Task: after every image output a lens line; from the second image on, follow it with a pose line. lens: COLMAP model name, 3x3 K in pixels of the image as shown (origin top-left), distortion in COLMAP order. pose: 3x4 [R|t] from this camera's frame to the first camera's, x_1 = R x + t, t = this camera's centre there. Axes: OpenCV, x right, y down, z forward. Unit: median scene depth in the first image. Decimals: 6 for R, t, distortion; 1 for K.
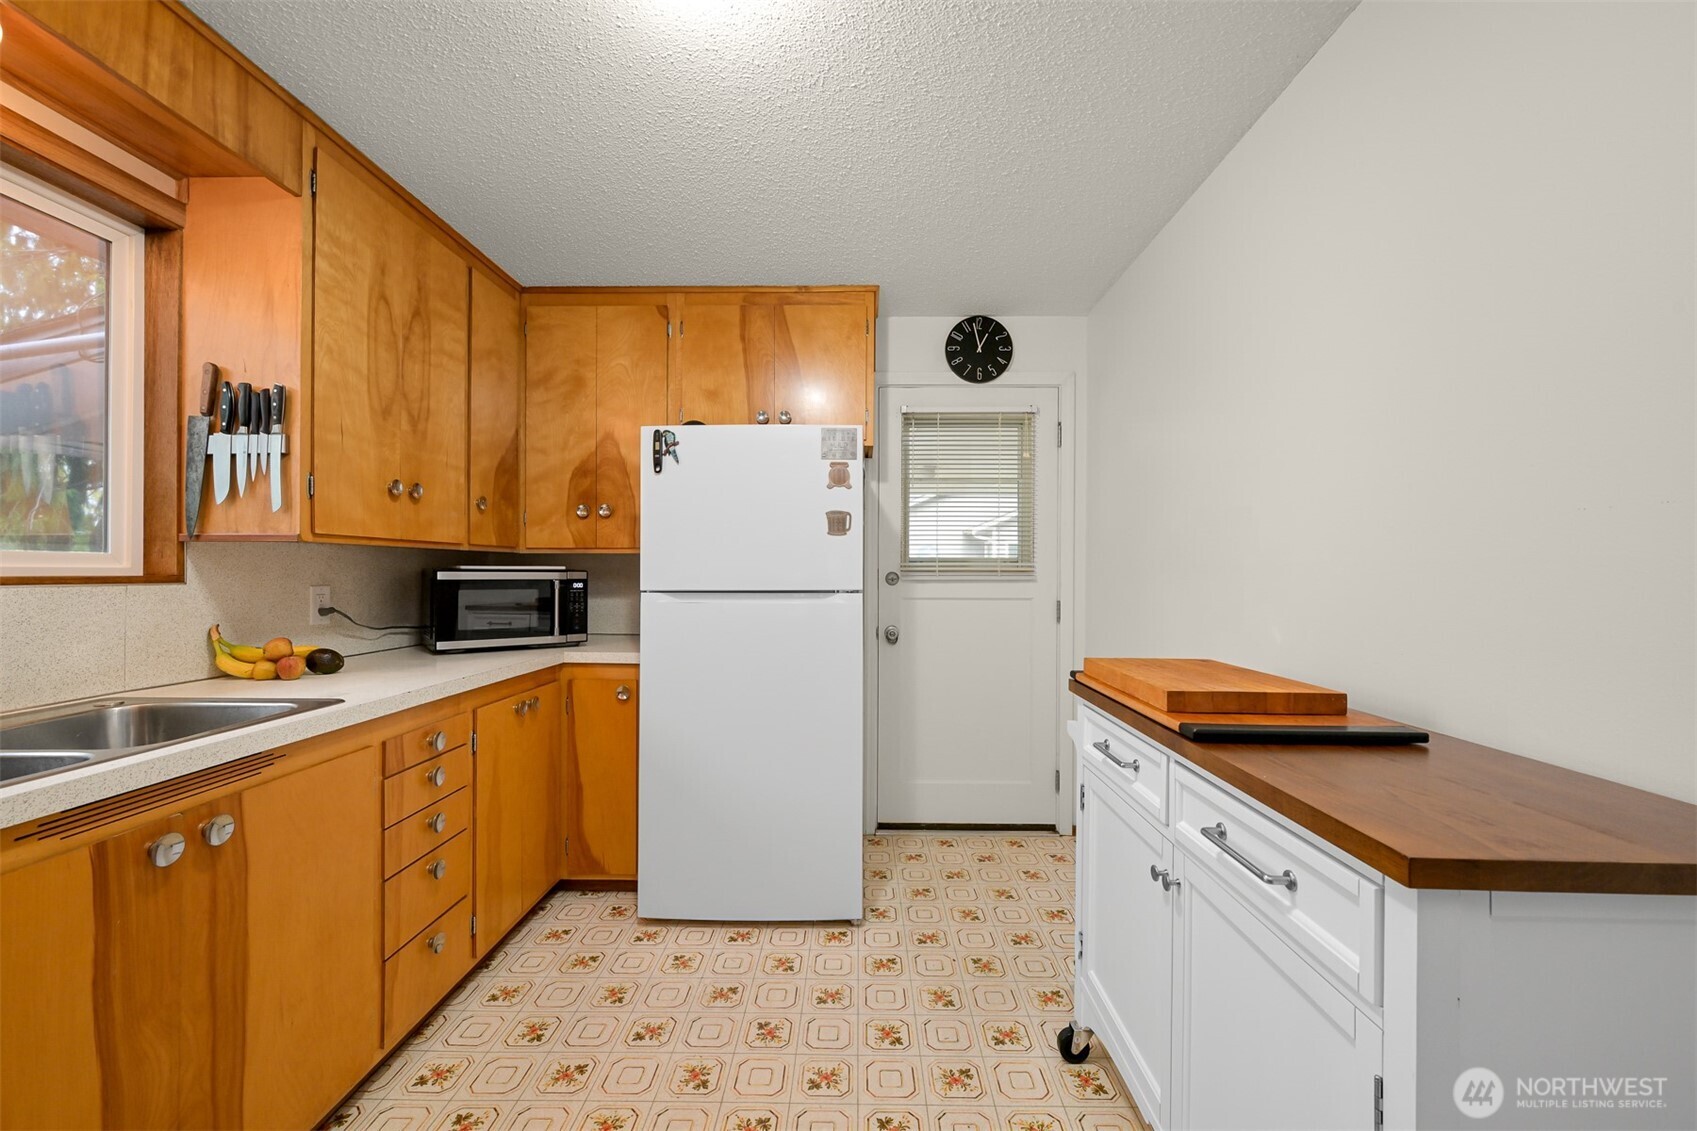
lens RADIAL K [[682.9, 0, 849.3], [0, 682.9, 571.9], [0, 0, 1]] dist [-0.004231, 0.000042]
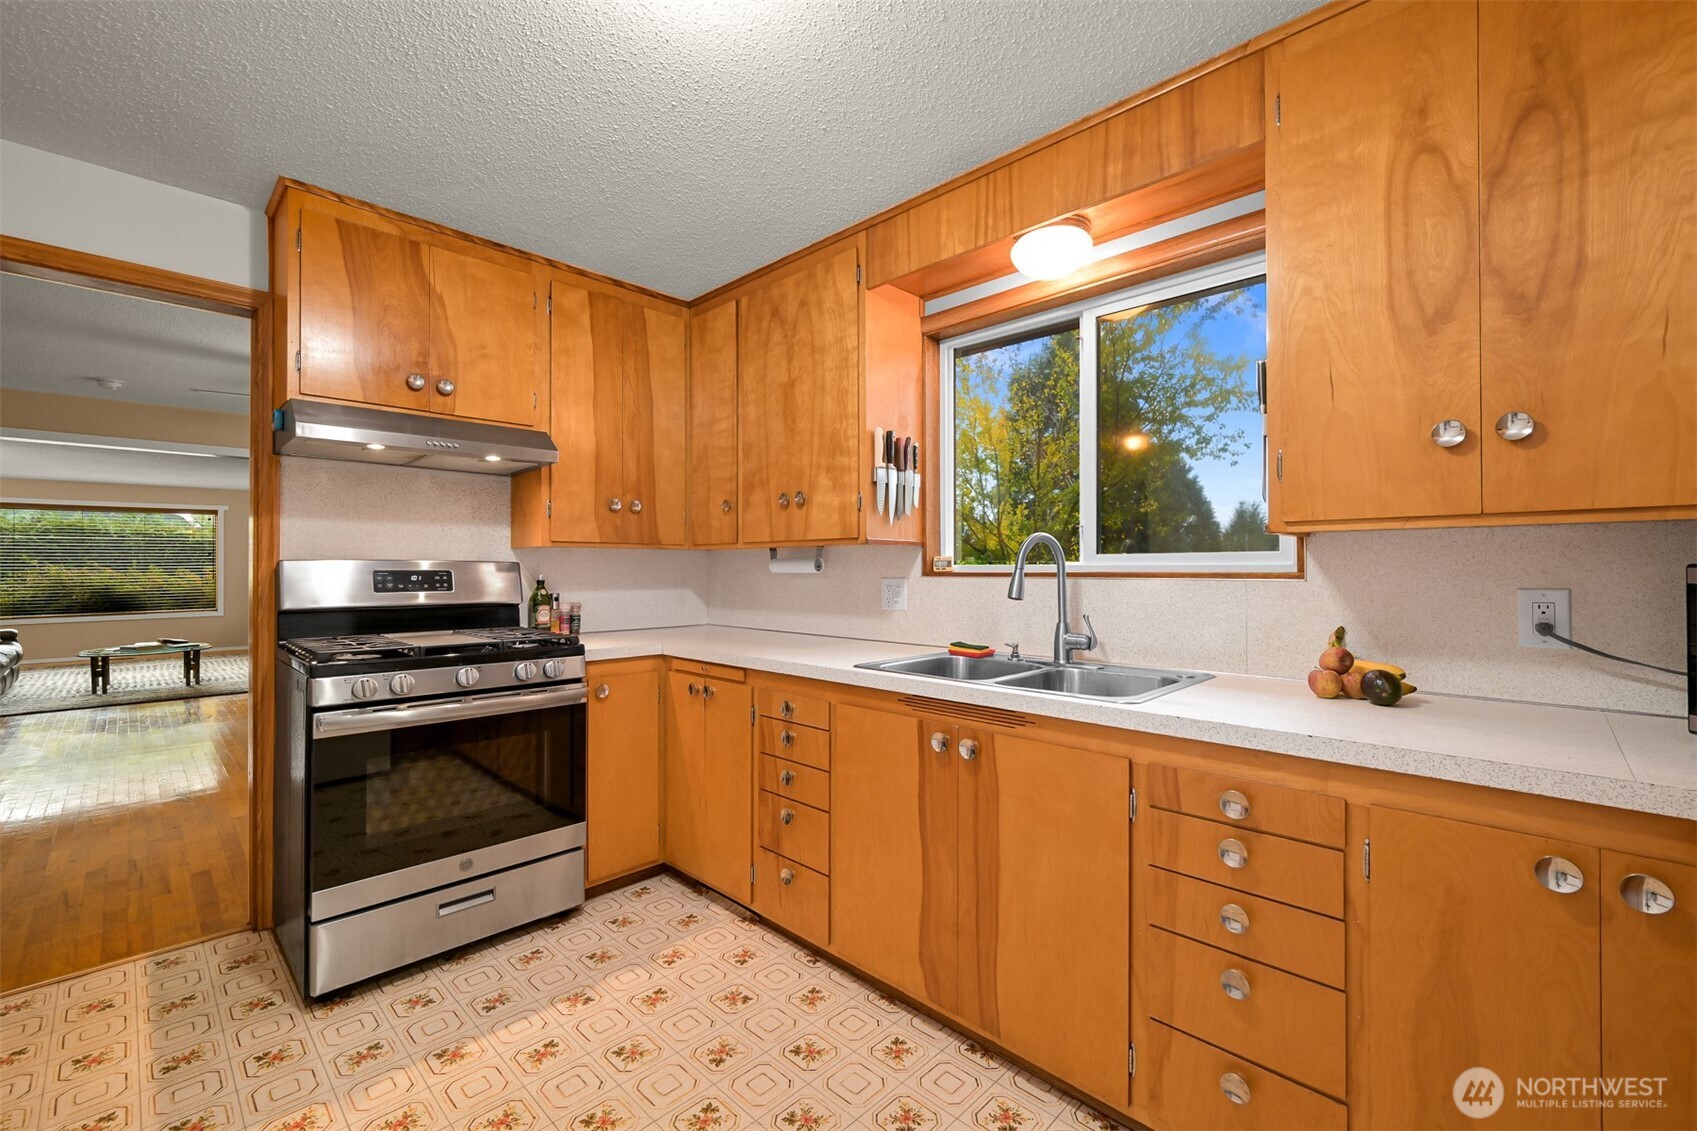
lens RADIAL K [[718.6, 0, 851.5], [0, 718.6, 562.6], [0, 0, 1]] dist [0.001695, 0.000274]
pose [[-0.691670, -0.004877, -0.722197, 0.220154], [0.001603, 0.999964, -0.008288, -0.000780], [0.722212, -0.006890, -0.691638, 1.215915]]
